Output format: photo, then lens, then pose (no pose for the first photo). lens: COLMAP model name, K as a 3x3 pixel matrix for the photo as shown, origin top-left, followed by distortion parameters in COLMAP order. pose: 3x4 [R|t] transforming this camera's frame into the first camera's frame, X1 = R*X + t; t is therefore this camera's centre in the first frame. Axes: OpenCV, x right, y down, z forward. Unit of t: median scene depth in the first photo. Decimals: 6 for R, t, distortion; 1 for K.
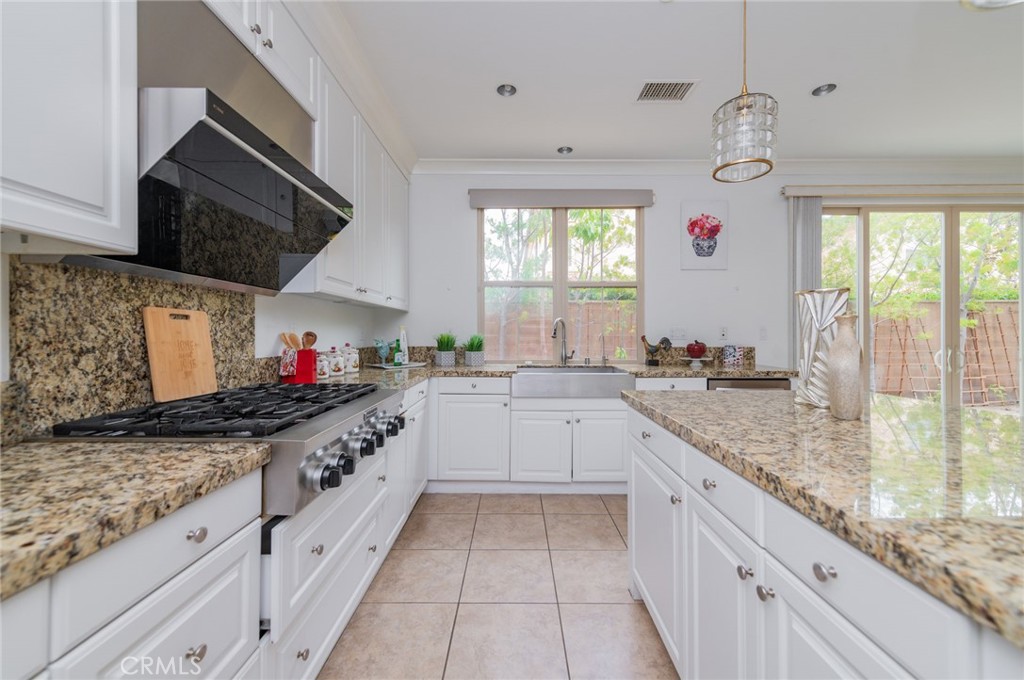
lens RADIAL K [[407.2, 0, 510.1], [0, 407.2, 330.8], [0, 0, 1]] dist [0.010968, -0.000275]
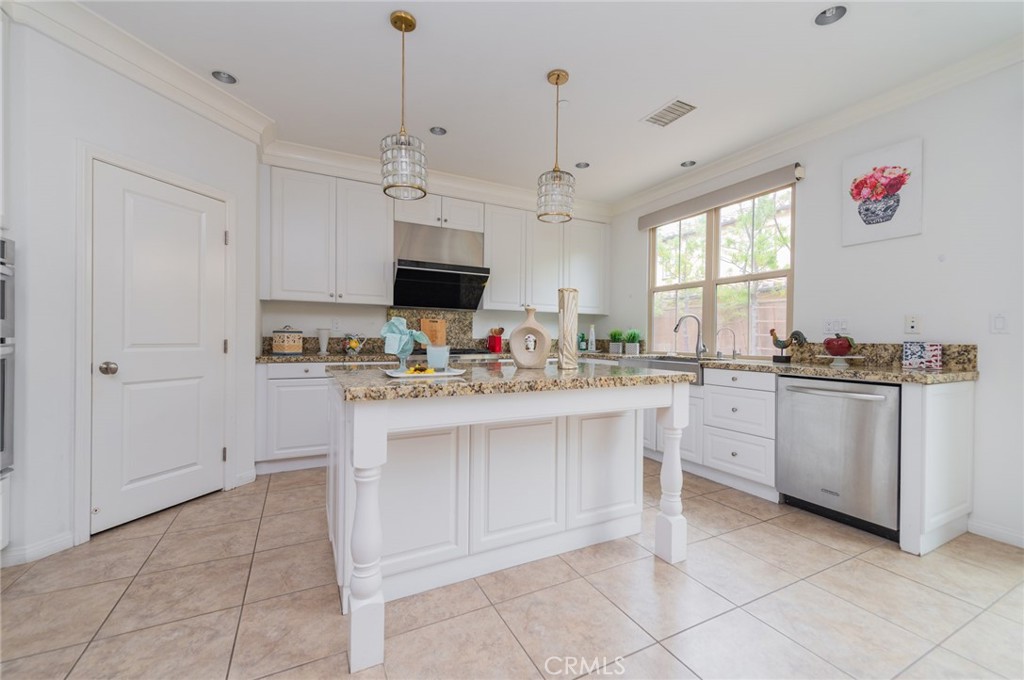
lens RADIAL K [[413.2, 0, 530.0], [0, 413.2, 342.6], [0, 0, 1]] dist [0.004564, -0.000214]
pose [[0.479454, 0.012177, -0.877483, 0.890849], [-0.003586, 0.999923, 0.011917, 0.033024], [0.877560, -0.002567, 0.479460, 0.073767]]
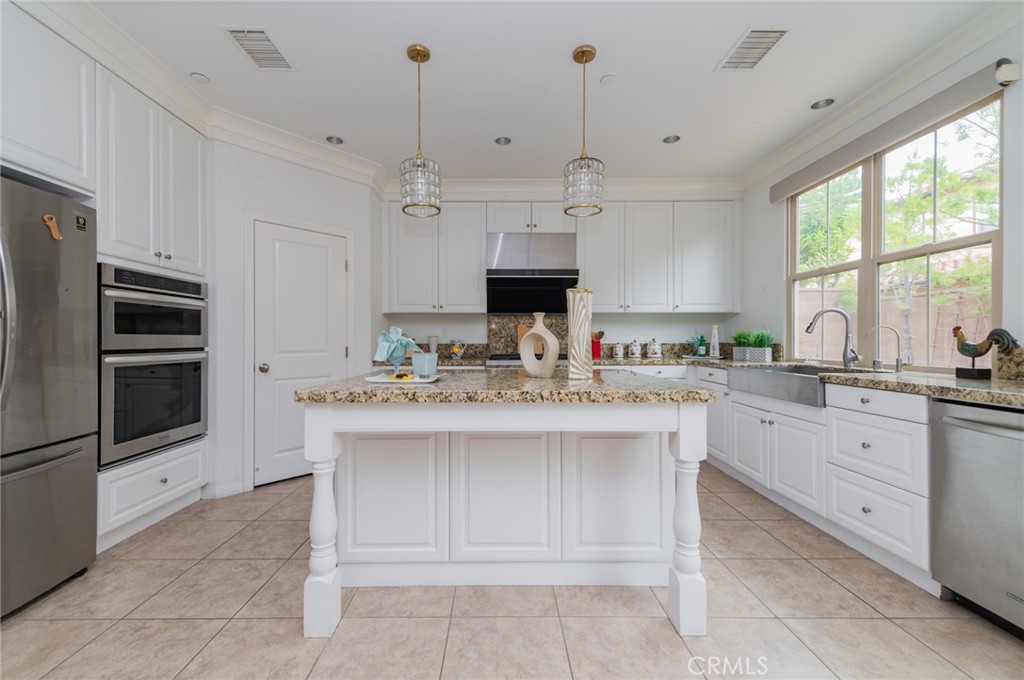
lens RADIAL K [[417.7, 0, 490.9], [0, 417.7, 342.4], [0, 0, 1]] dist [0.011655, -0.003857]
pose [[0.018544, 0.001778, -0.999826, 0.926615], [0.008006, 0.999966, 0.001927, 0.028992], [0.999796, -0.008040, 0.018529, 0.271747]]
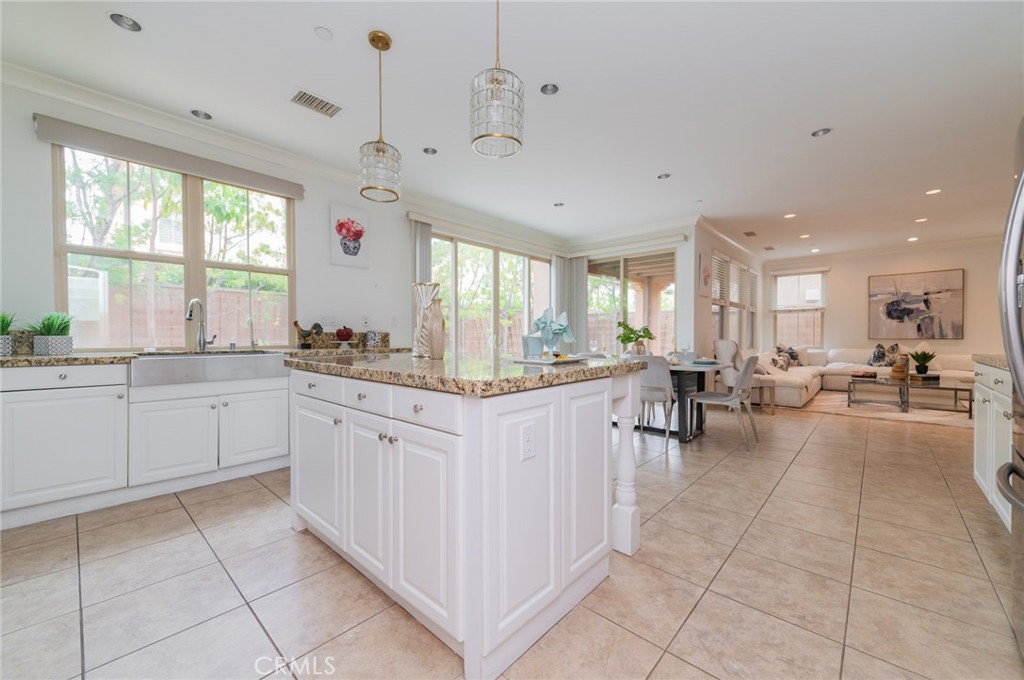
lens RADIAL K [[401.2, 0, 516.3], [0, 401.2, 343.9], [0, 0, 1]] dist [0.007524, -0.000372]
pose [[0.664132, -0.016655, 0.747430, -0.078273], [-0.006539, 0.999584, 0.028084, 0.039385], [-0.747587, -0.023539, 0.663747, -0.133878]]
